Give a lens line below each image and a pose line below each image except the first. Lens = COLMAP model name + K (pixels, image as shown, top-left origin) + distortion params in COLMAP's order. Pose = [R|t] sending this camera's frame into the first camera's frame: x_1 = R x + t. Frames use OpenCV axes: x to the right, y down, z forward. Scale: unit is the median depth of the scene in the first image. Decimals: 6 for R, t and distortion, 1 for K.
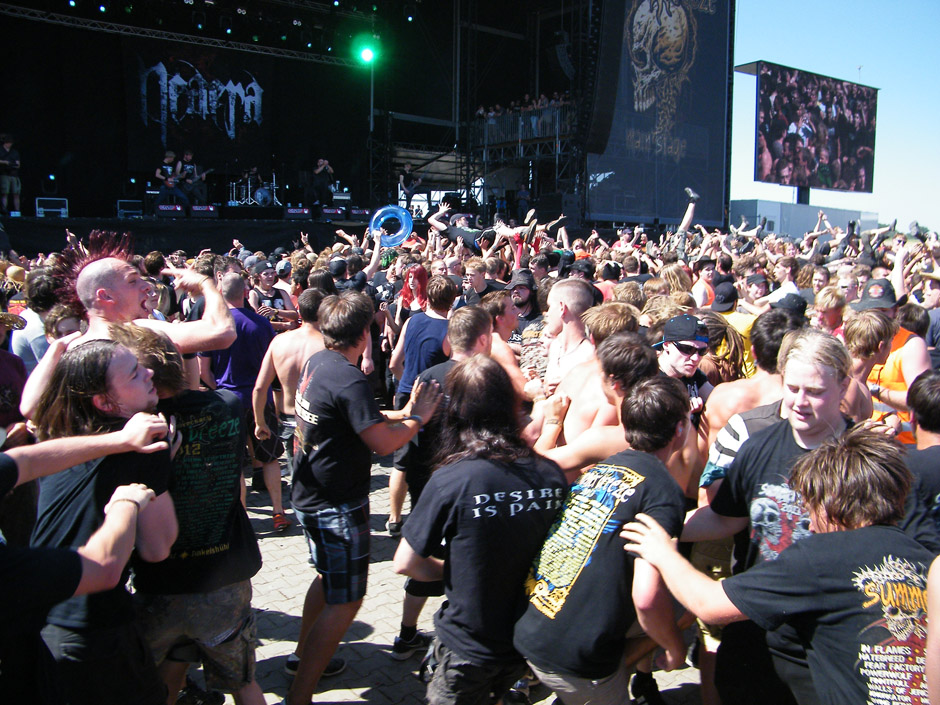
lens RADIAL K [[828.8, 0, 470.0], [0, 828.8, 352.5], [0, 0, 1]] dist [-0.112783, 0.080248]
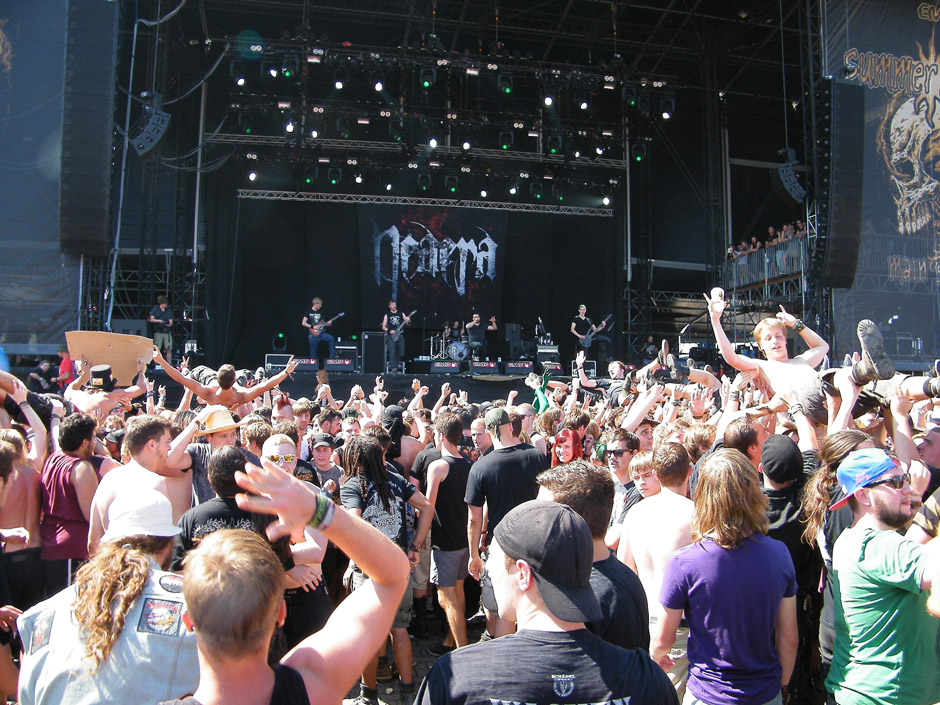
lens RADIAL K [[828.8, 0, 470.0], [0, 828.8, 352.5], [0, 0, 1]] dist [-0.112783, 0.080248]
pose [[0.898565, -0.027623, -0.437970, 0.164320], [-0.056683, 0.982351, -0.178250, -0.014058], [0.435164, 0.184995, 0.881141, 0.134352]]
